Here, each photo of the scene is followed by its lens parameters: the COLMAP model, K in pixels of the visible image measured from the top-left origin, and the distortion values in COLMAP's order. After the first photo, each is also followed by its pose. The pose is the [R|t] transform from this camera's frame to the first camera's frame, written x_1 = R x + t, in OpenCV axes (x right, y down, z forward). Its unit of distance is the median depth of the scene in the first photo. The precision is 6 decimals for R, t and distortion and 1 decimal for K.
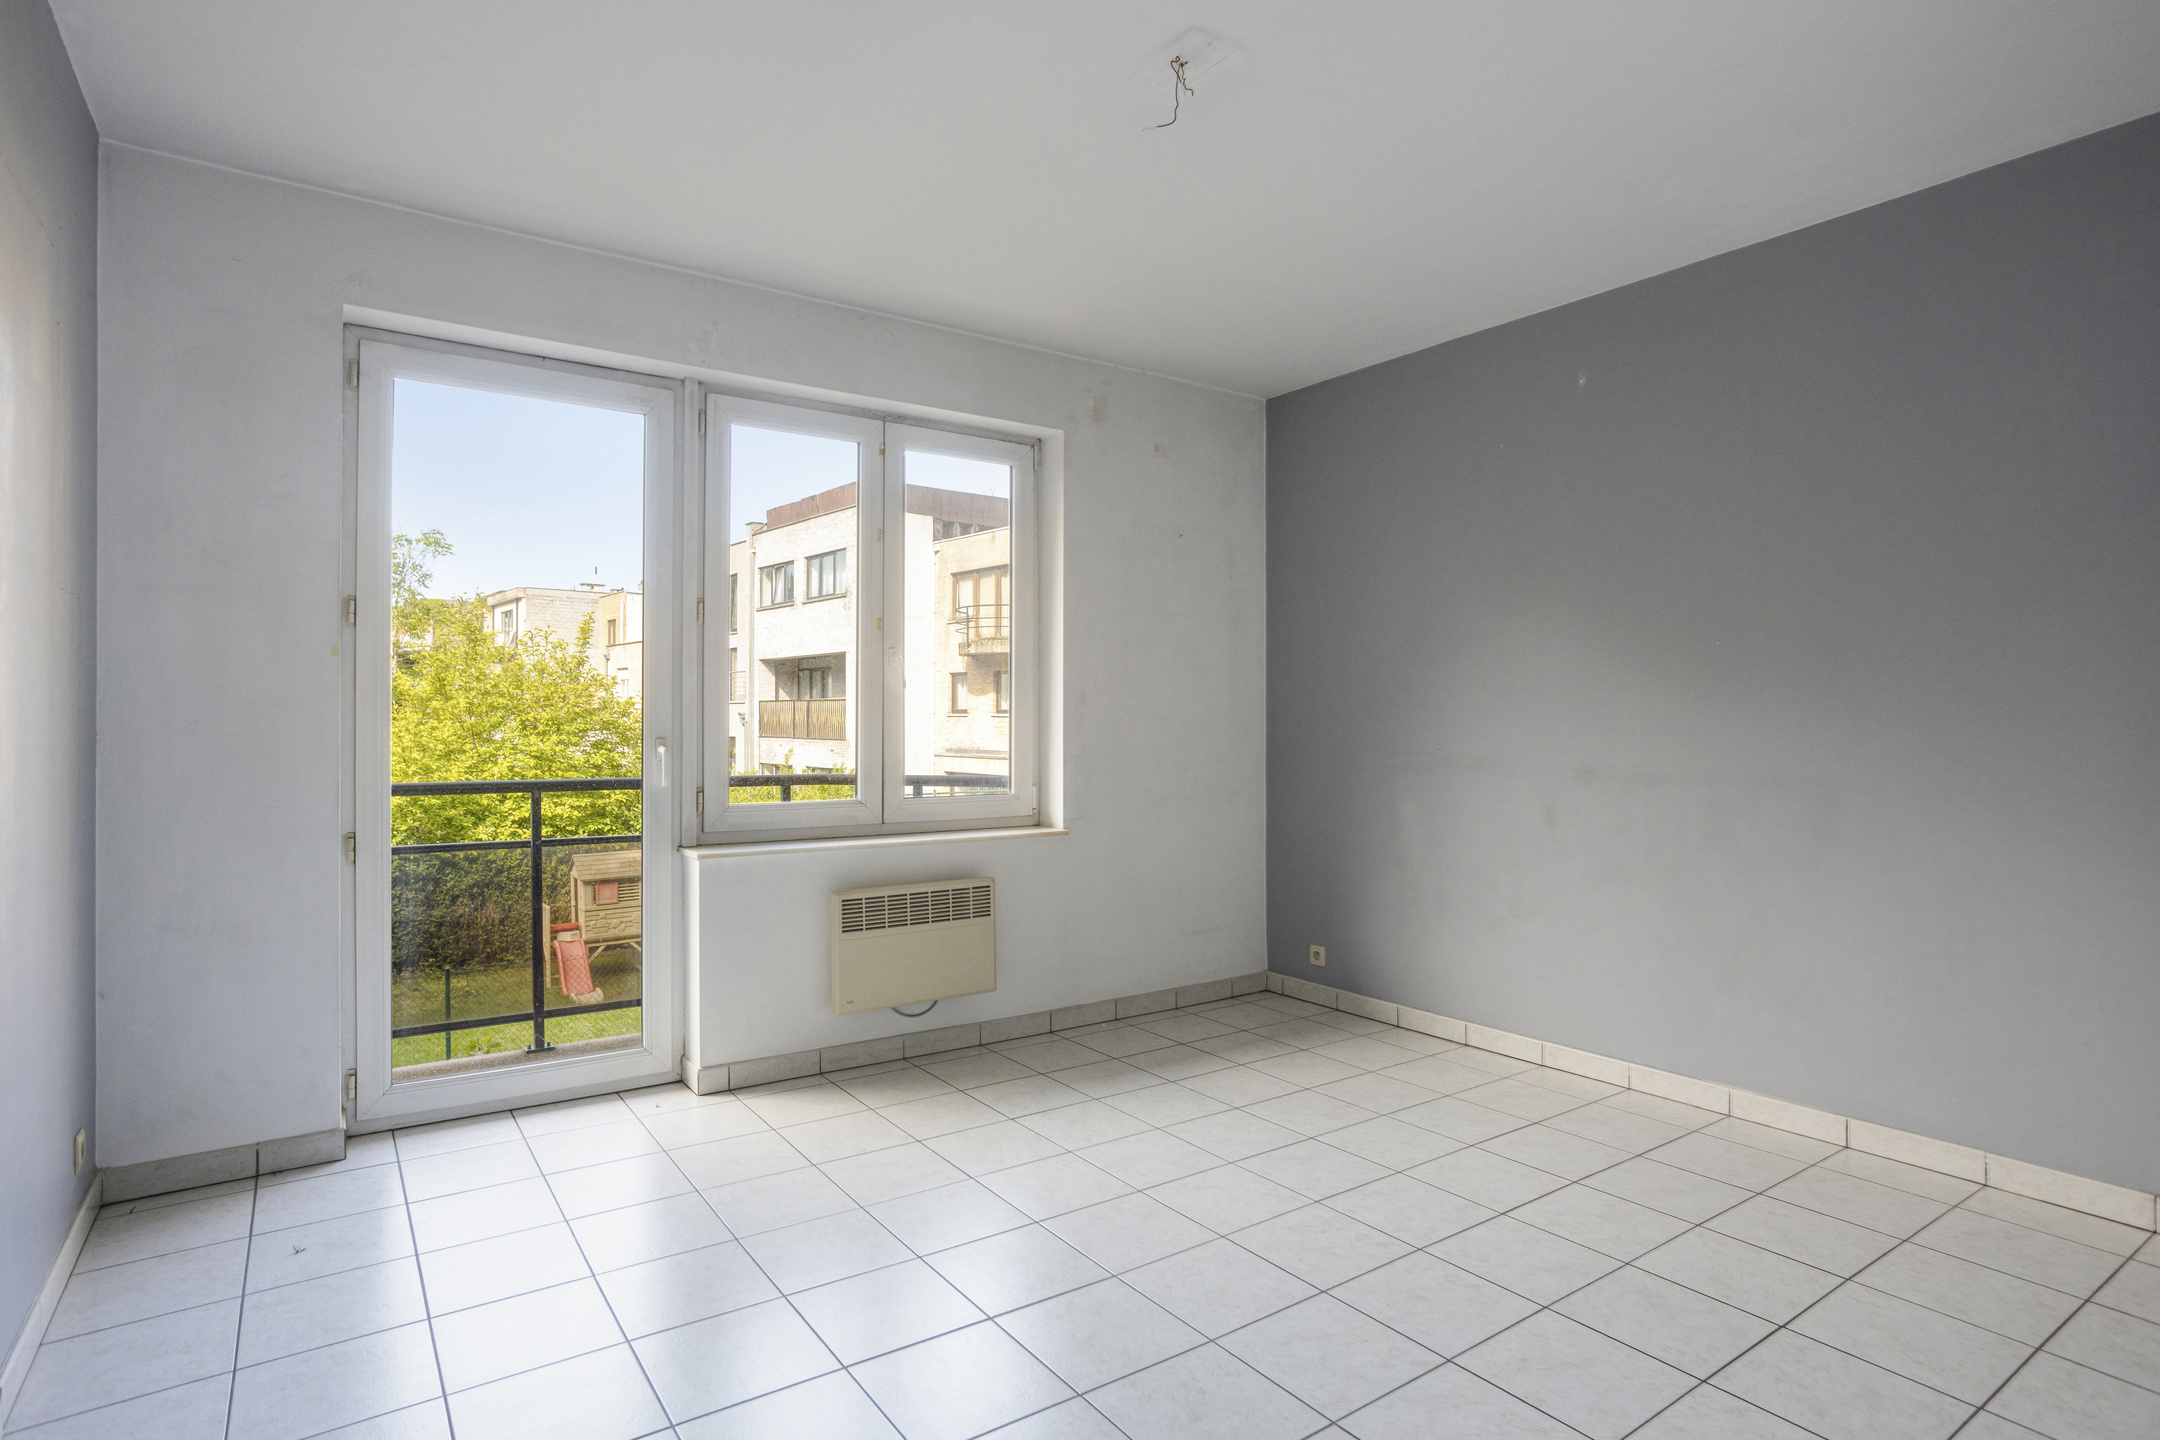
lens RADIAL K [[1193.2, 0, 1073.8], [0, 1193.2, 735.1], [0, 0, 1]] dist [-0.032712, -0.000131]
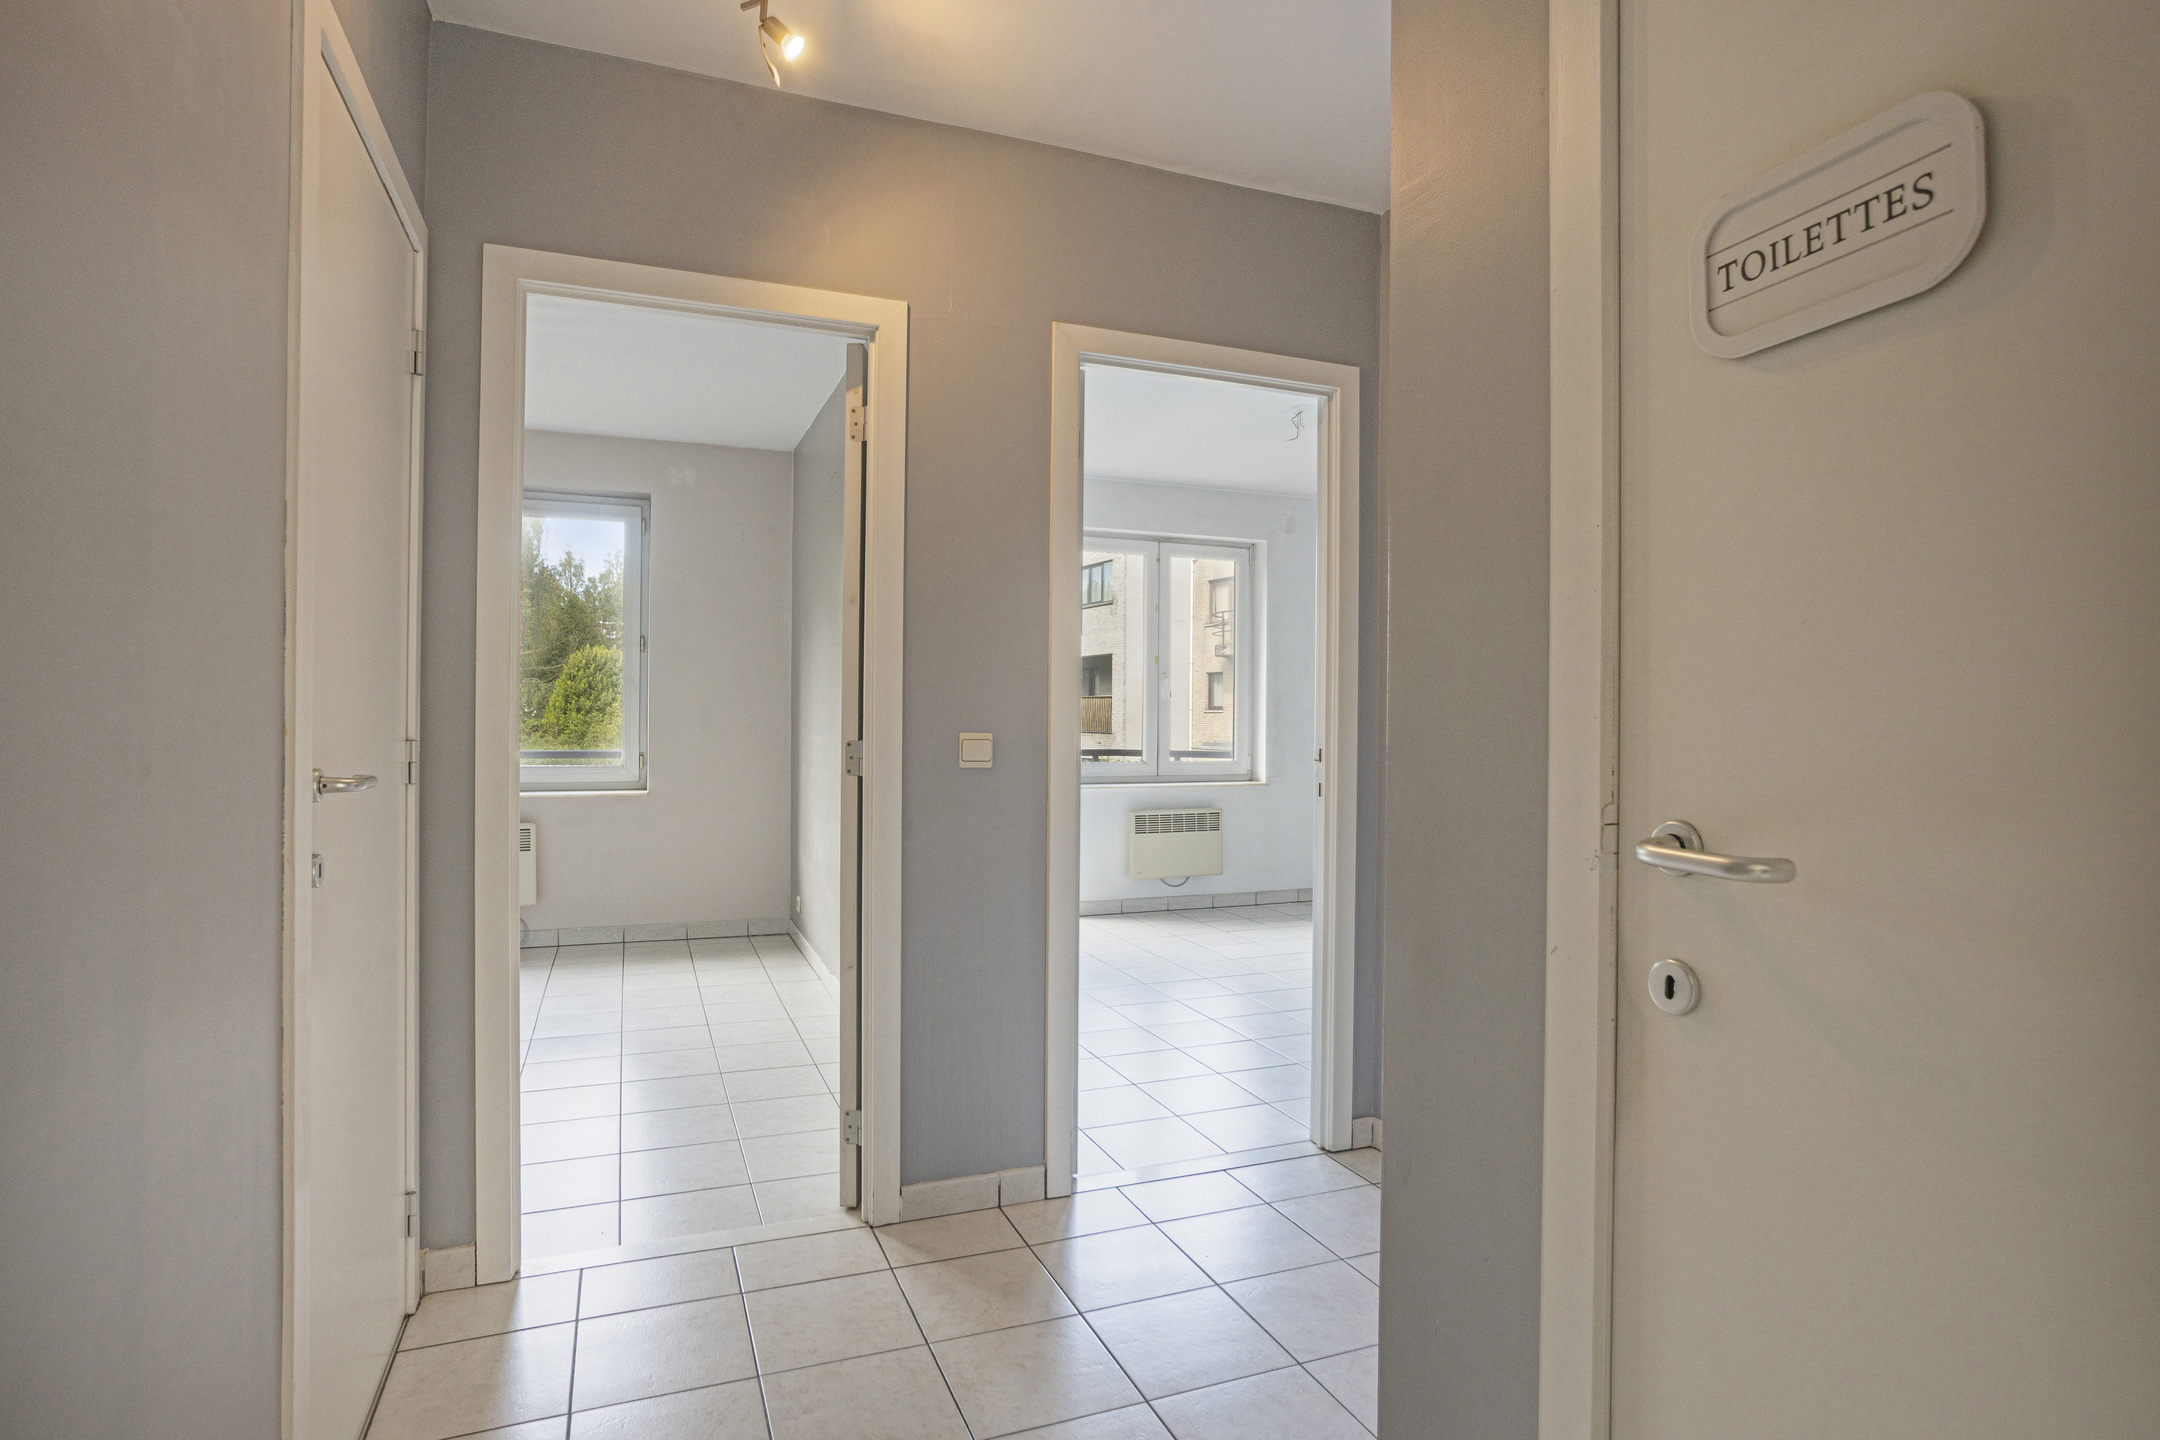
lens RADIAL K [[1193.2, 0, 1073.0], [0, 1193.2, 729.7], [0, 0, 1]] dist [-0.032712, -0.000131]
pose [[0.976573, 0.006647, -0.215084, 0.083921], [-0.006936, 0.999976, -0.000590, 0.009157], [0.215075, 0.002068, 0.976595, -0.655200]]
